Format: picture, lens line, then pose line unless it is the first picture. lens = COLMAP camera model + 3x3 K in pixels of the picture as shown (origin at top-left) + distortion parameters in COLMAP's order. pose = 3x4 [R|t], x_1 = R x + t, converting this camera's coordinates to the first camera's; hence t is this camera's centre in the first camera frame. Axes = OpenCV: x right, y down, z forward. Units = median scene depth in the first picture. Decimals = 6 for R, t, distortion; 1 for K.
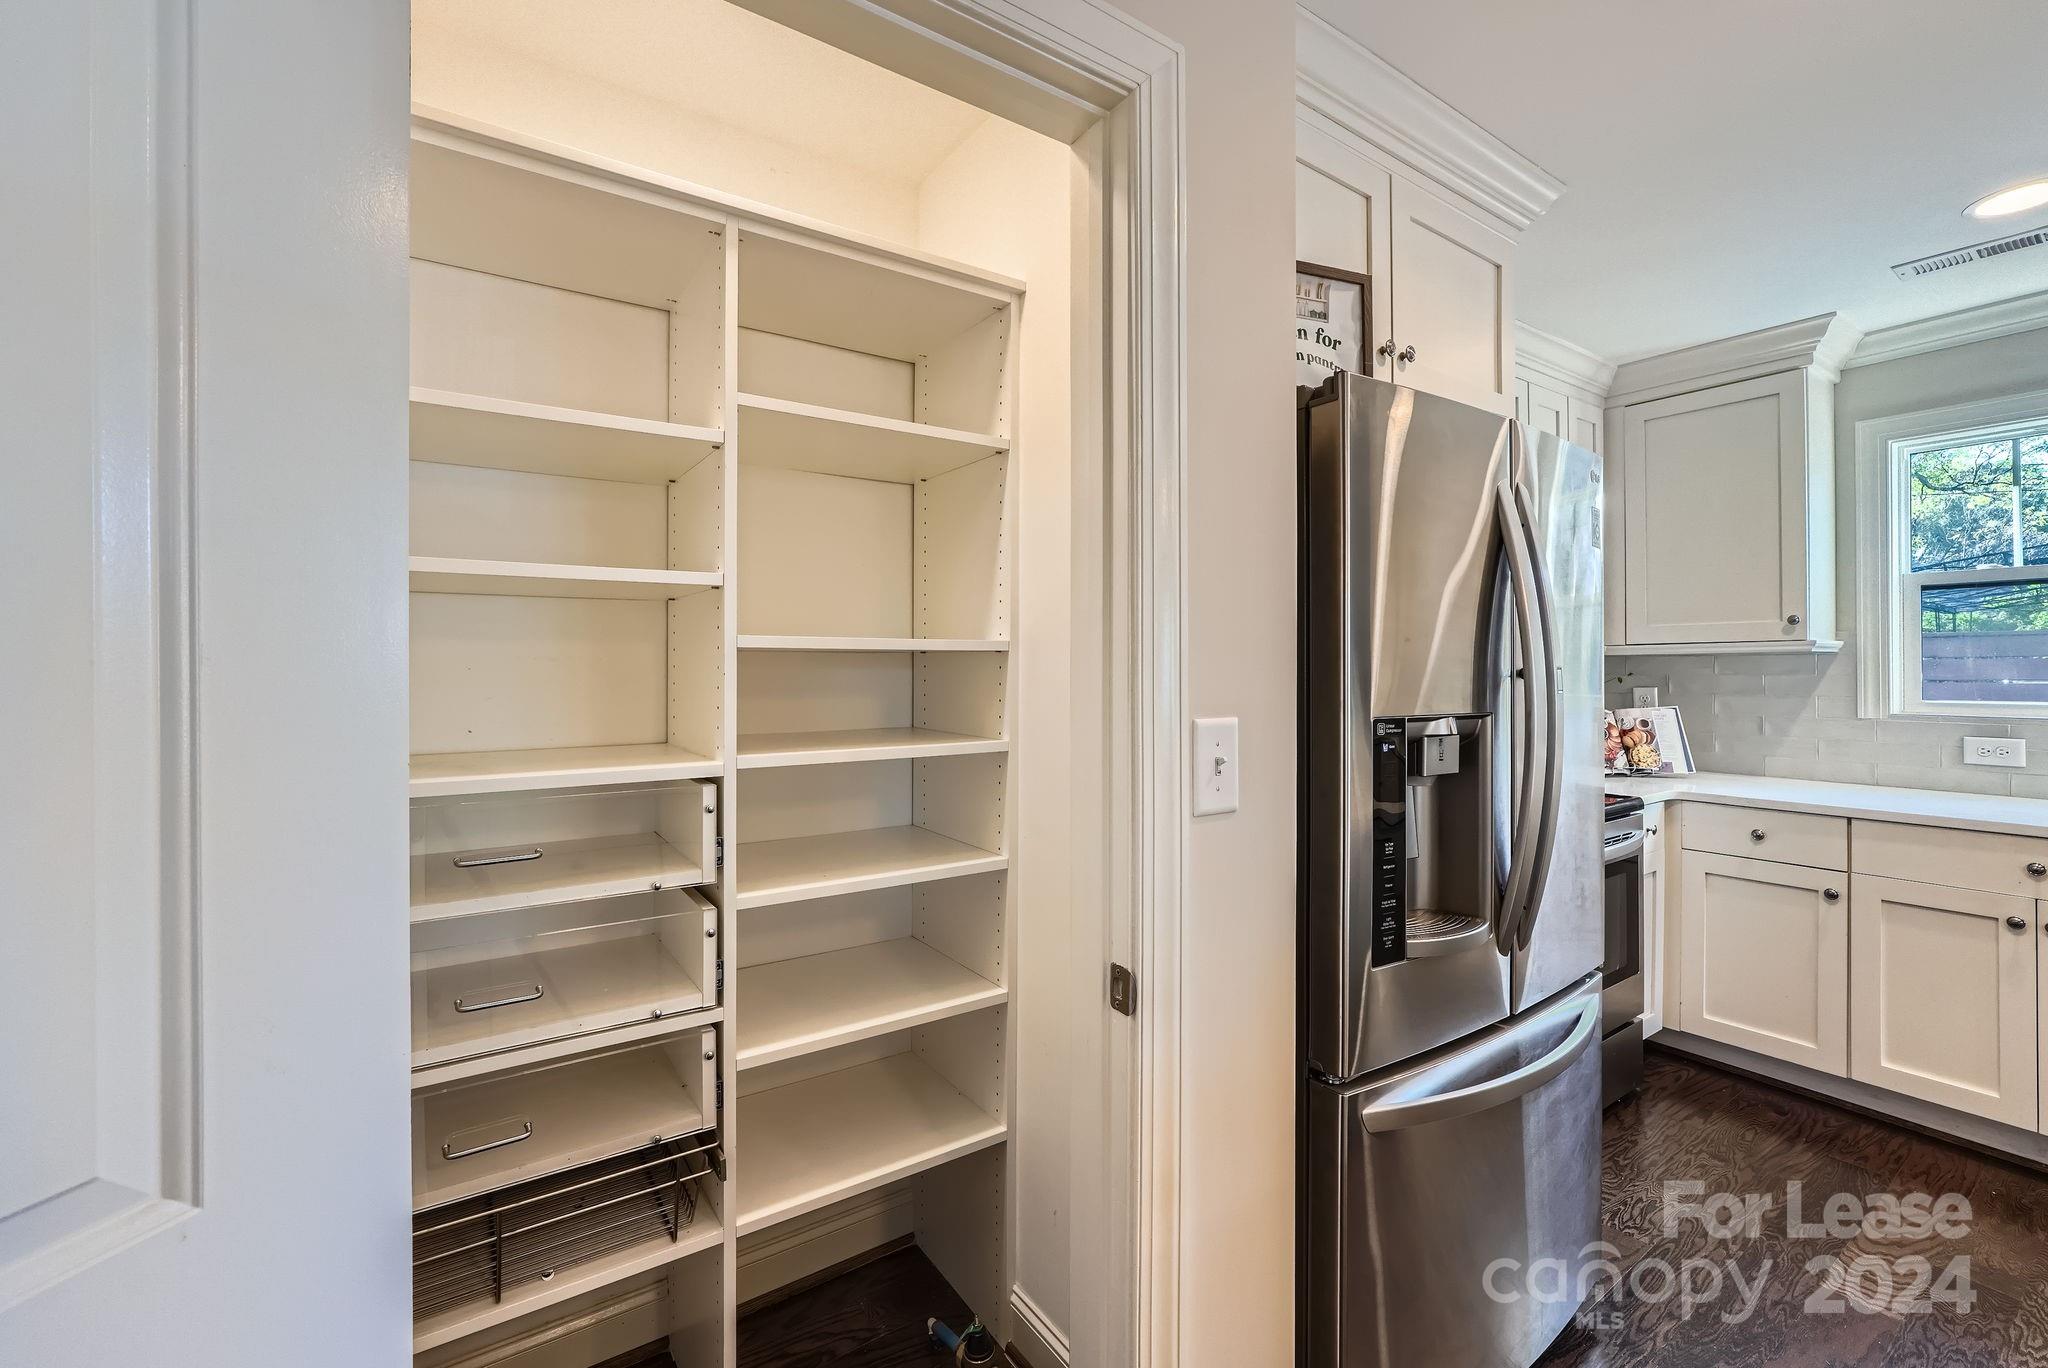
lens RADIAL K [[863.8, 0, 1013.4], [0, 863.8, 671.5], [0, 0, 1]] dist [-0.003091, 0.000420]
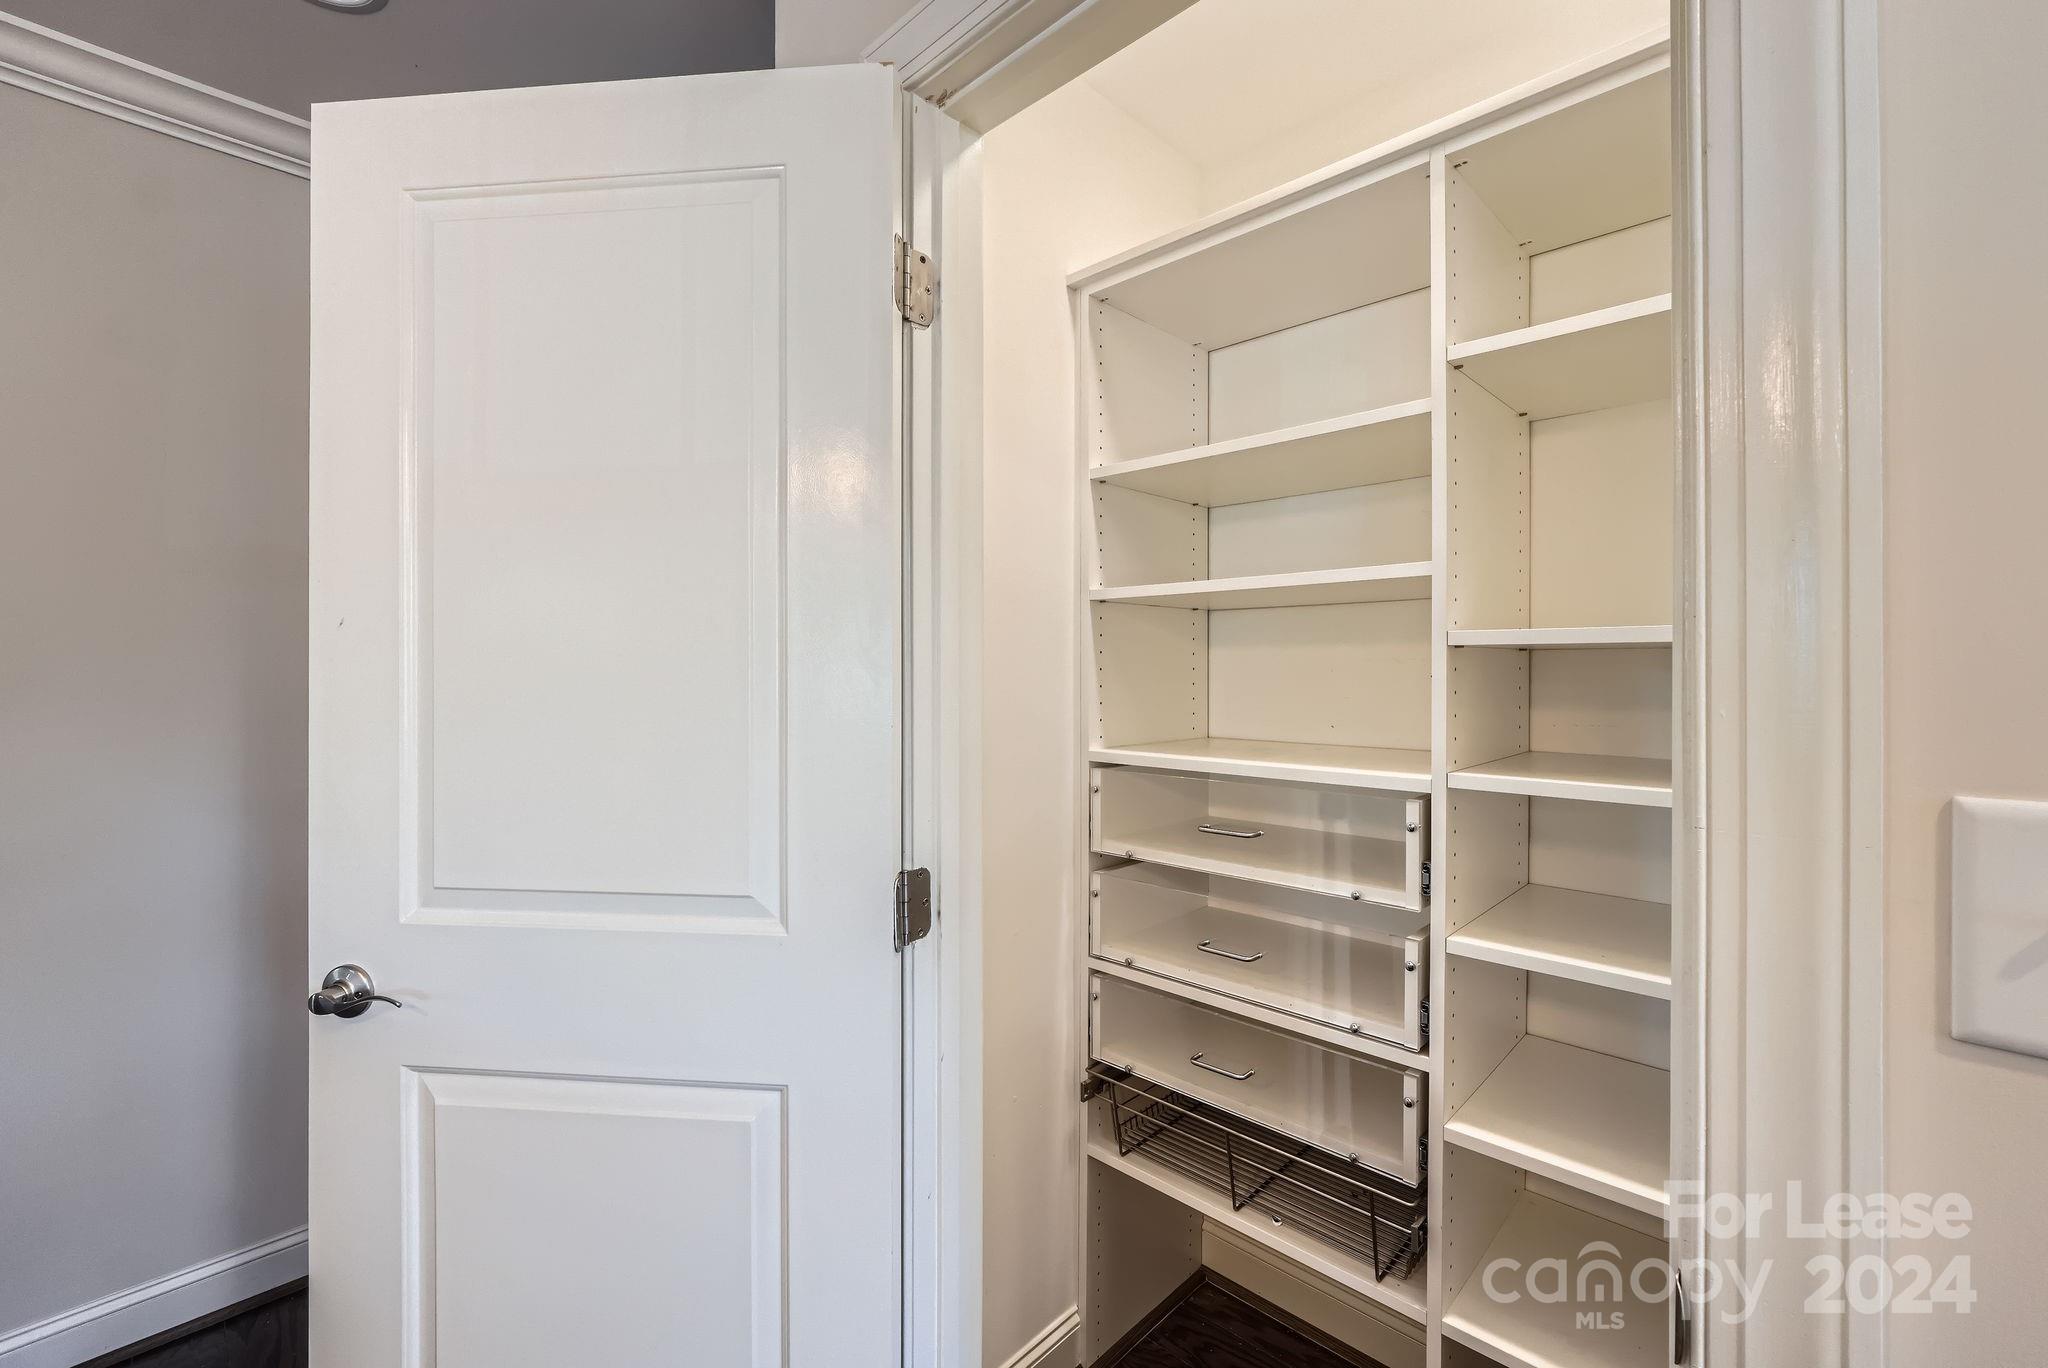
lens RADIAL K [[863.8, 0, 1015.2], [0, 863.8, 671.4], [0, 0, 1]] dist [-0.003091, 0.000420]
pose [[0.224485, 0.006198, -0.974458, 0.422935], [-0.009589, 0.999945, 0.004151, -0.001407], [0.974430, 0.008412, 0.224532, 0.396580]]
